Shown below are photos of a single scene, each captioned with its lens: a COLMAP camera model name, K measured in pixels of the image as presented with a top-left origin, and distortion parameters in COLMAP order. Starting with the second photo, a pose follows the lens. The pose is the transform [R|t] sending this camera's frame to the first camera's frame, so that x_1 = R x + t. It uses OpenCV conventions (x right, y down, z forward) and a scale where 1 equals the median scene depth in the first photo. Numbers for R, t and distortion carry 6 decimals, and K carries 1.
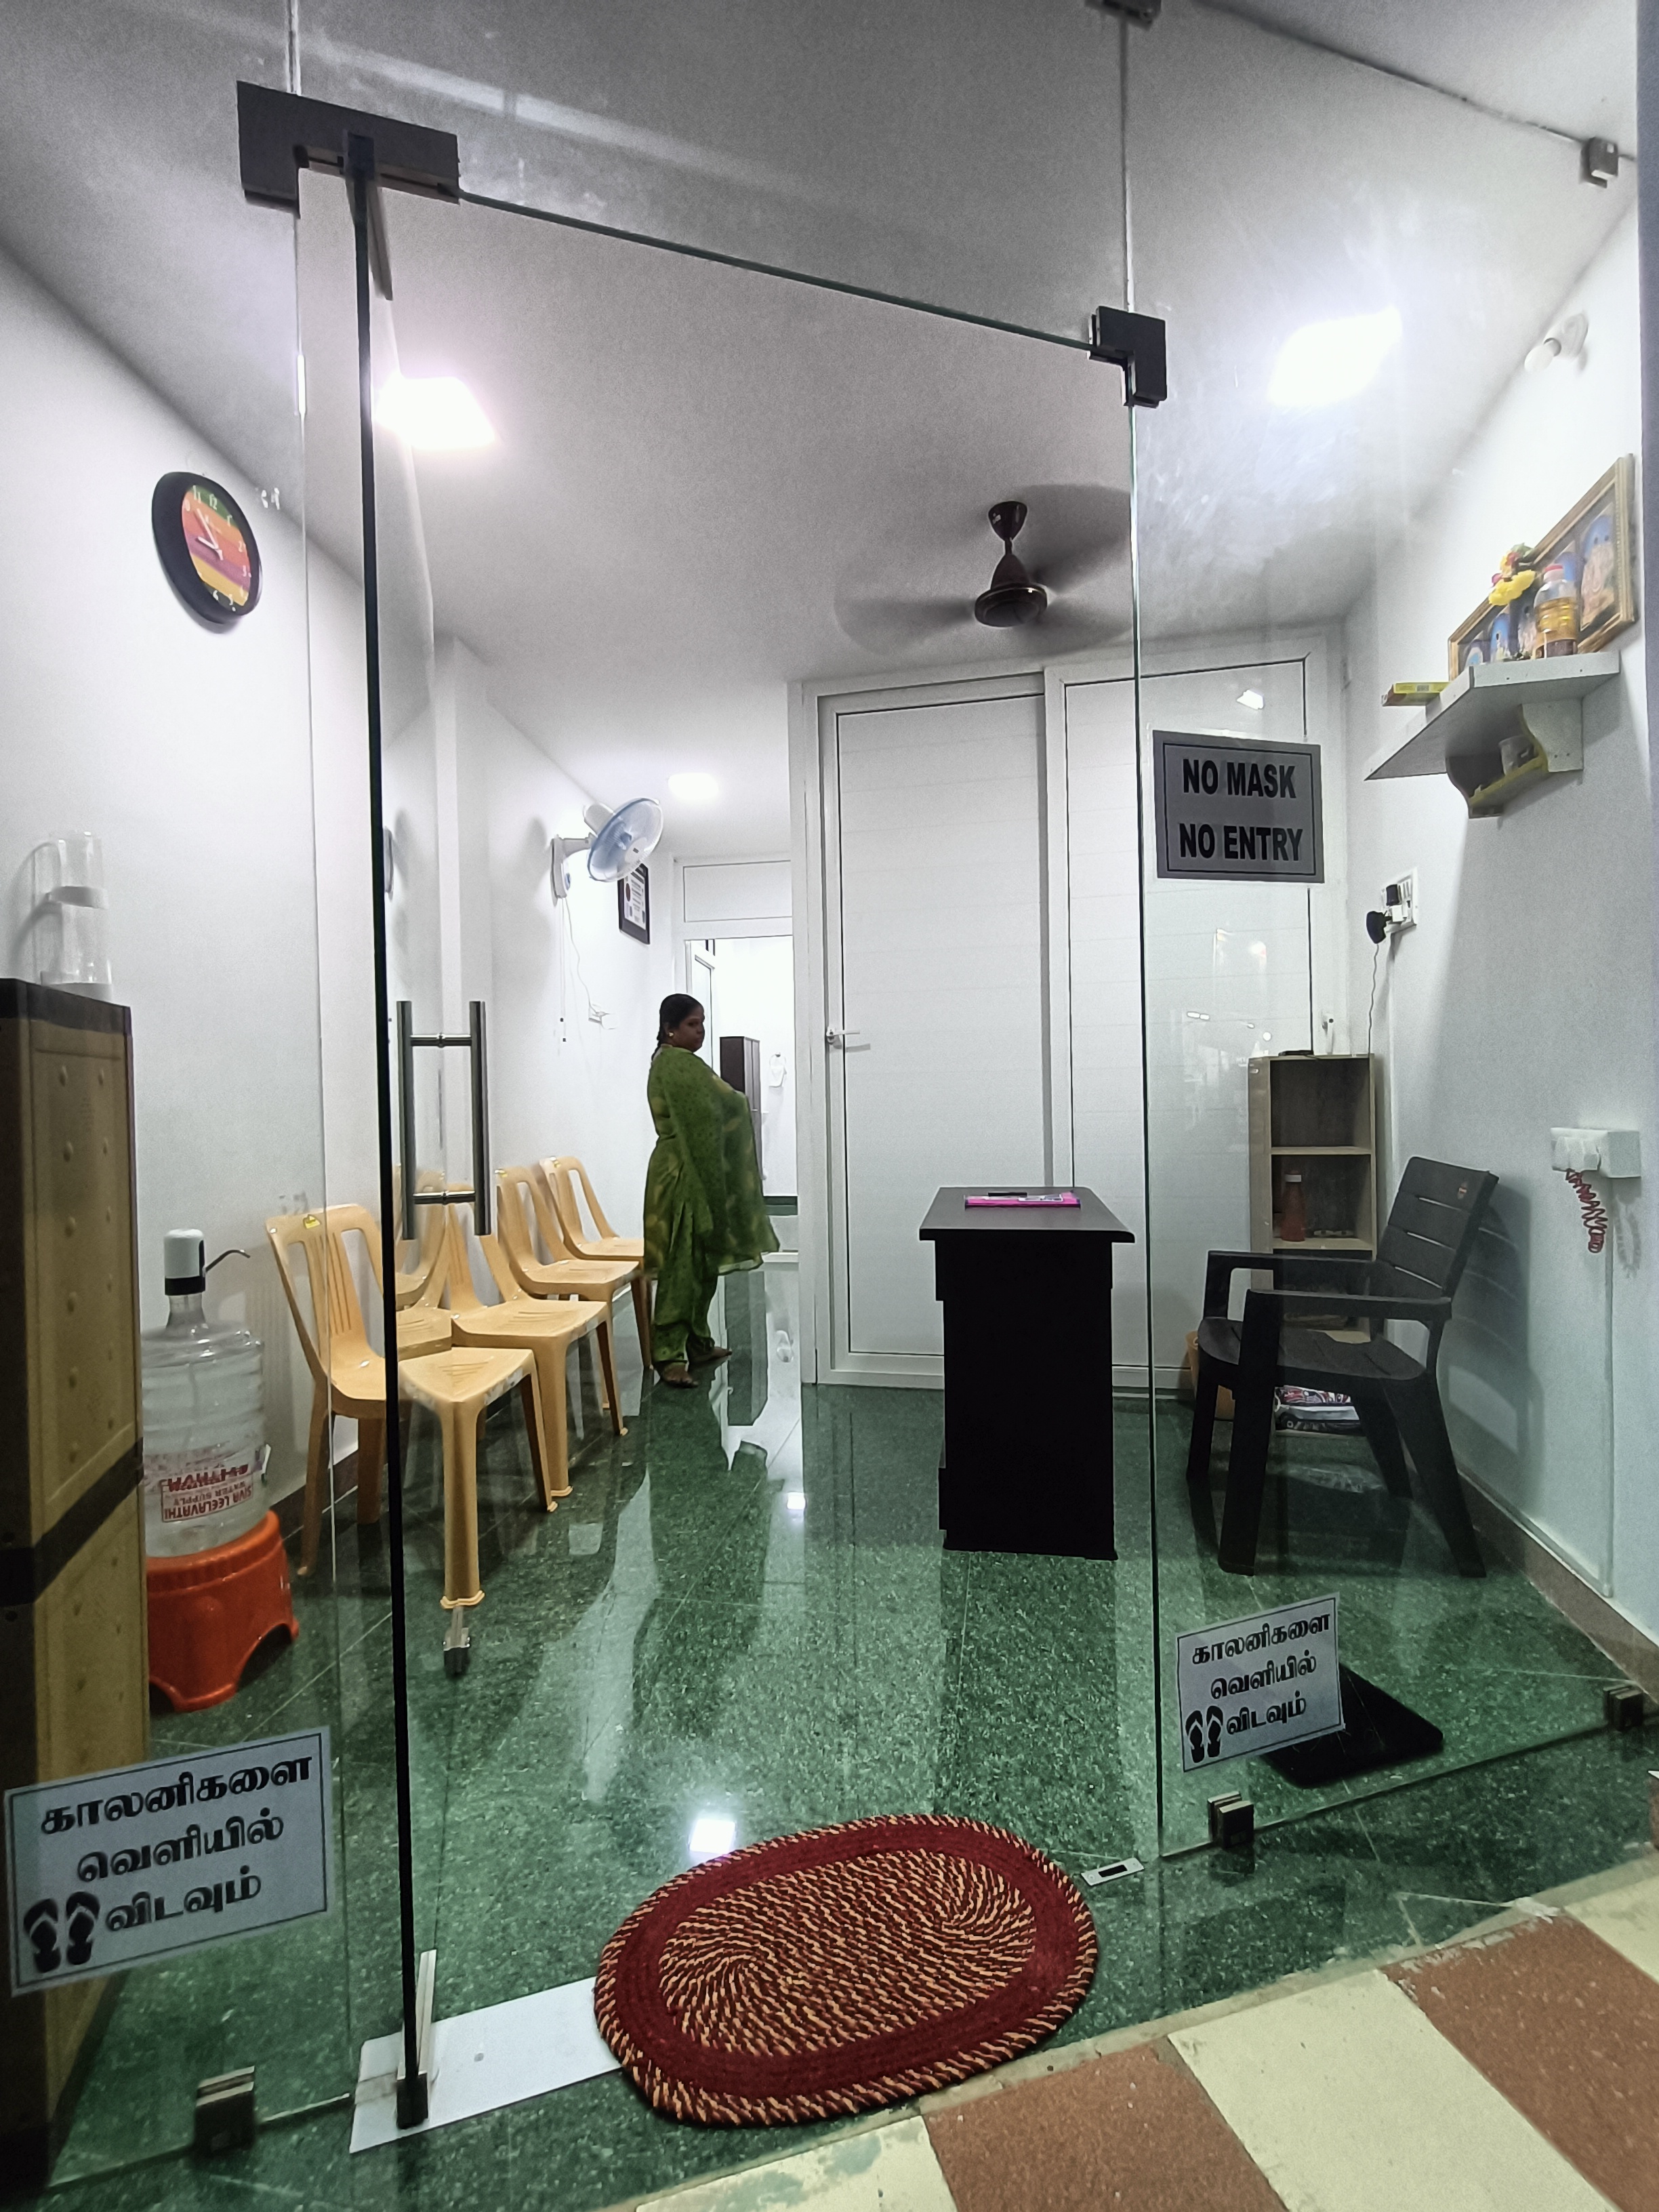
lens RADIAL K [[1013.0, 0, 820.1], [0, 1013.0, 1097.5], [0, 0, 1]] dist [-0.004072, -0.001389]
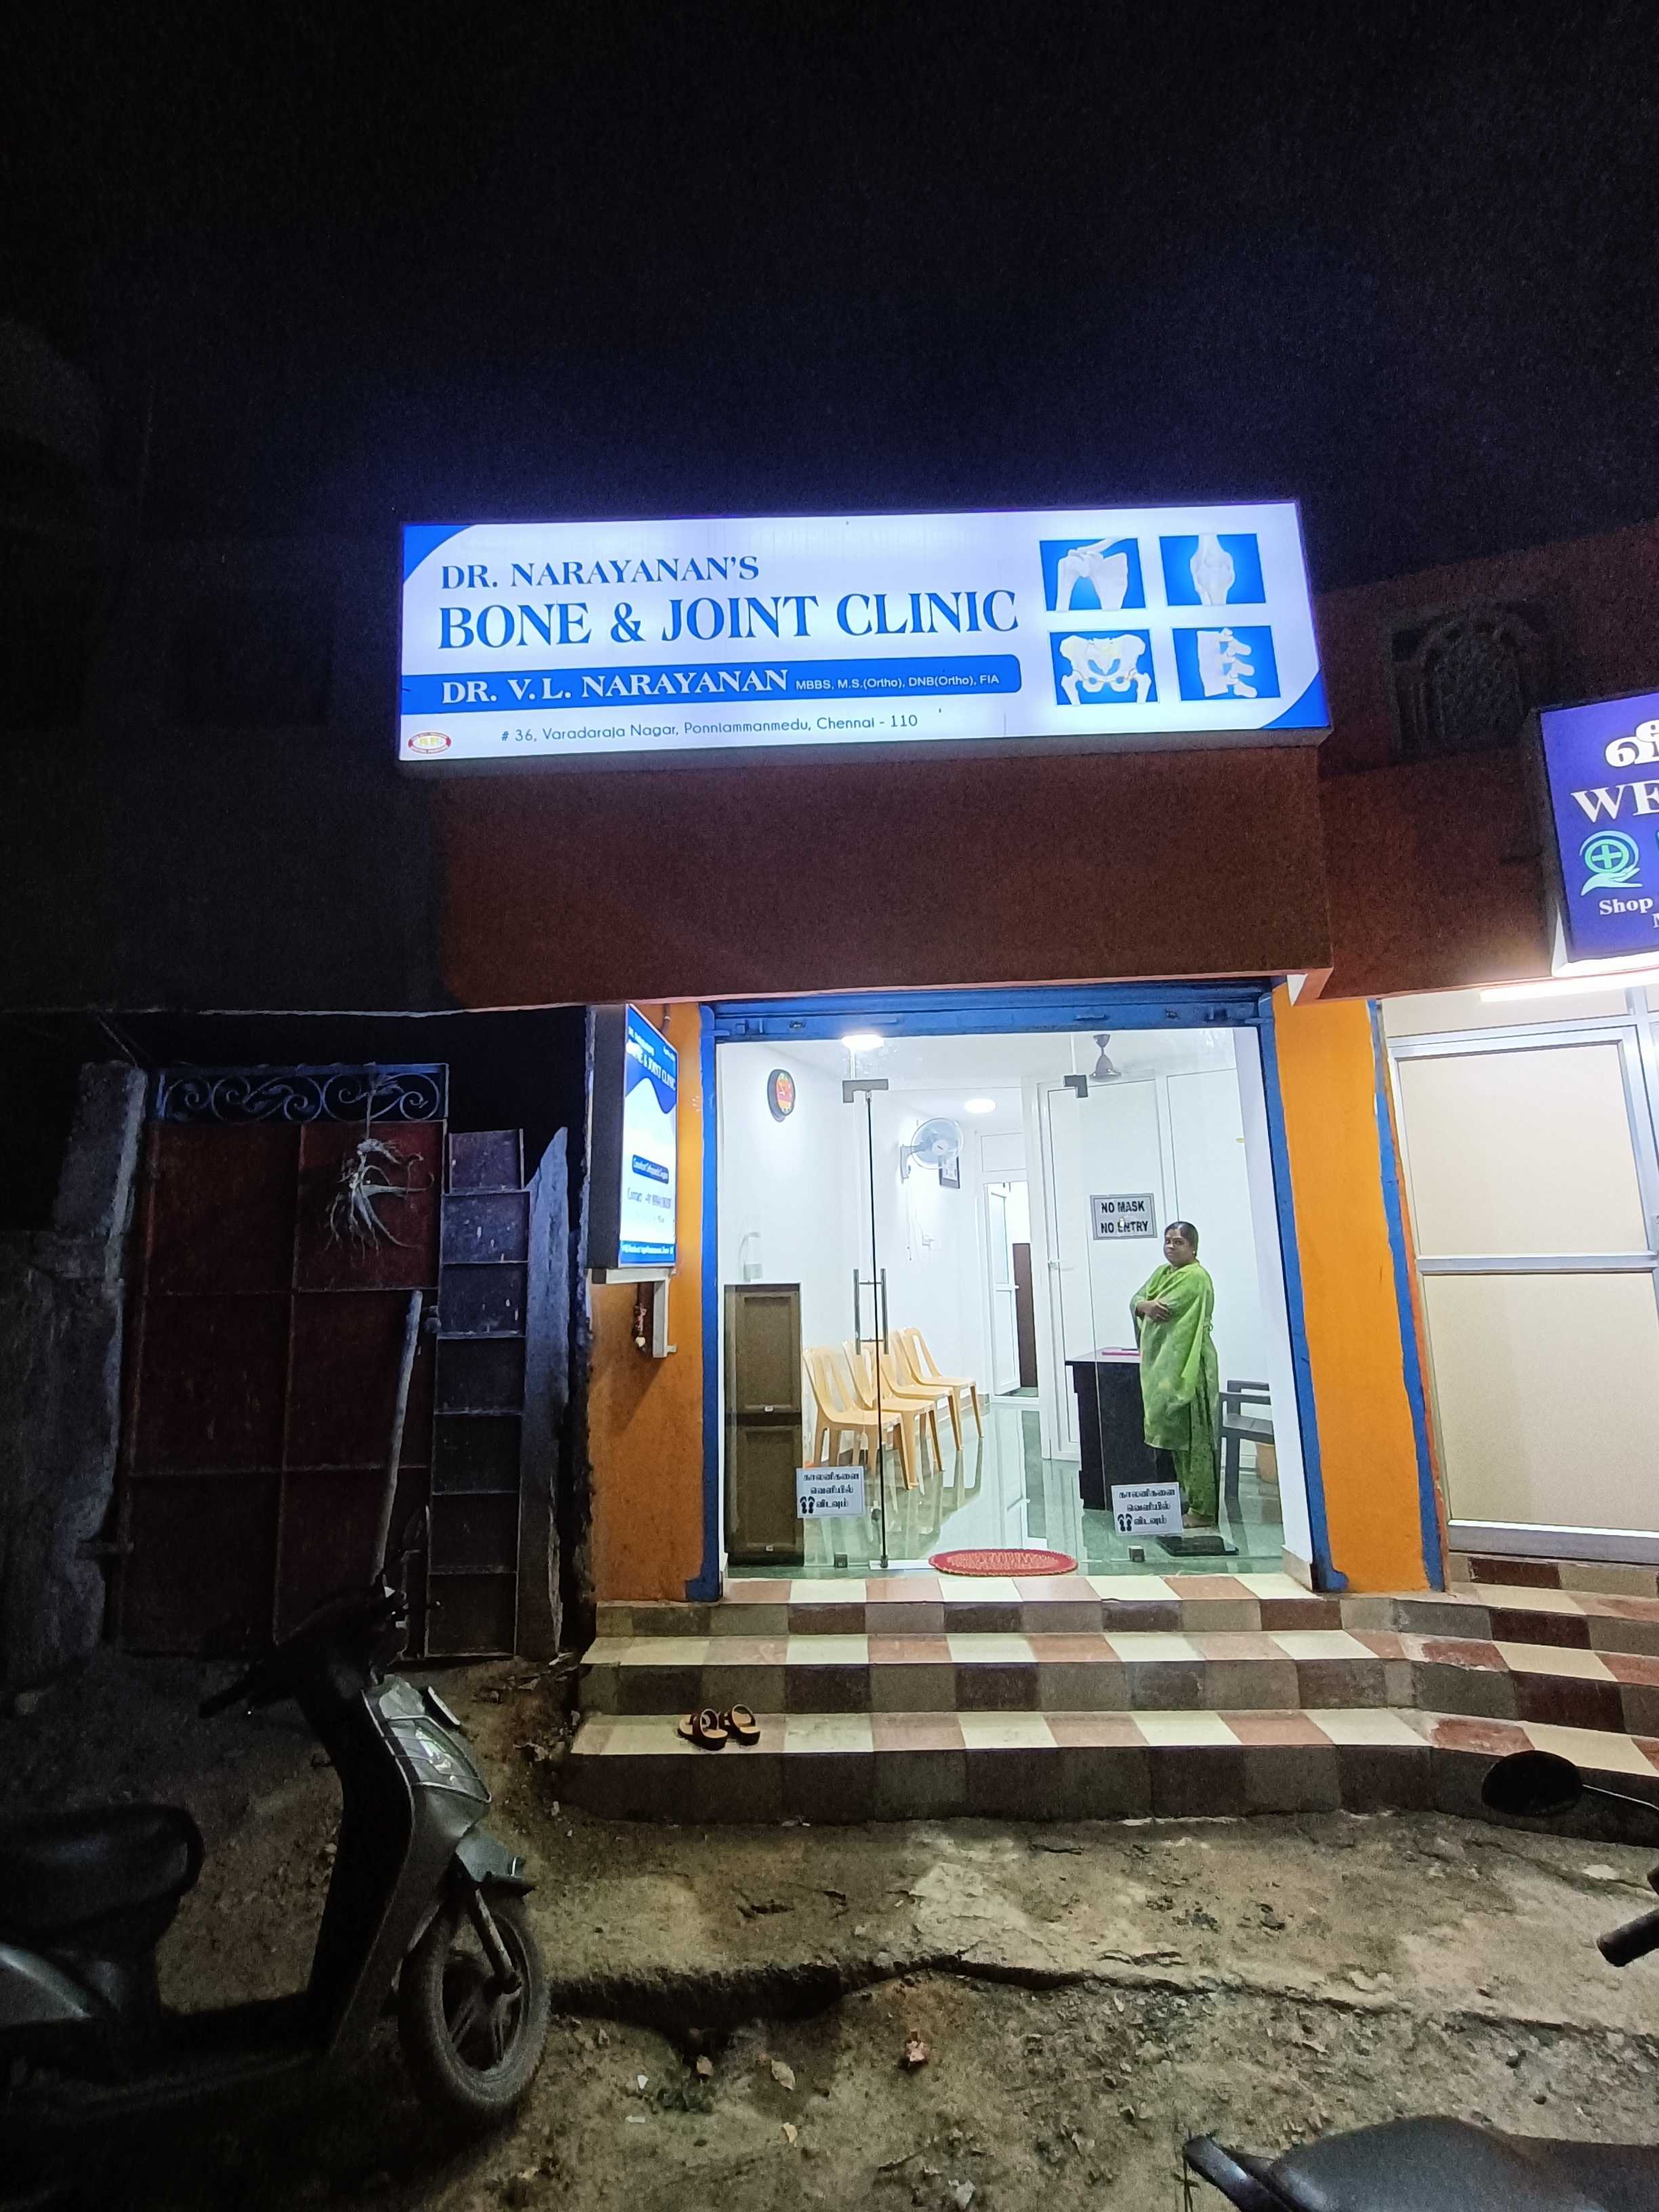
lens RADIAL K [[1013.0, 0, 820.1], [0, 1013.0, 1097.5], [0, 0, 1]] dist [-0.004072, -0.001389]
pose [[0.947423, -0.054909, -0.315238, 0.655657], [0.000373, 0.985356, -0.170511, -0.134936], [0.319984, 0.161428, 0.933569, -2.837755]]
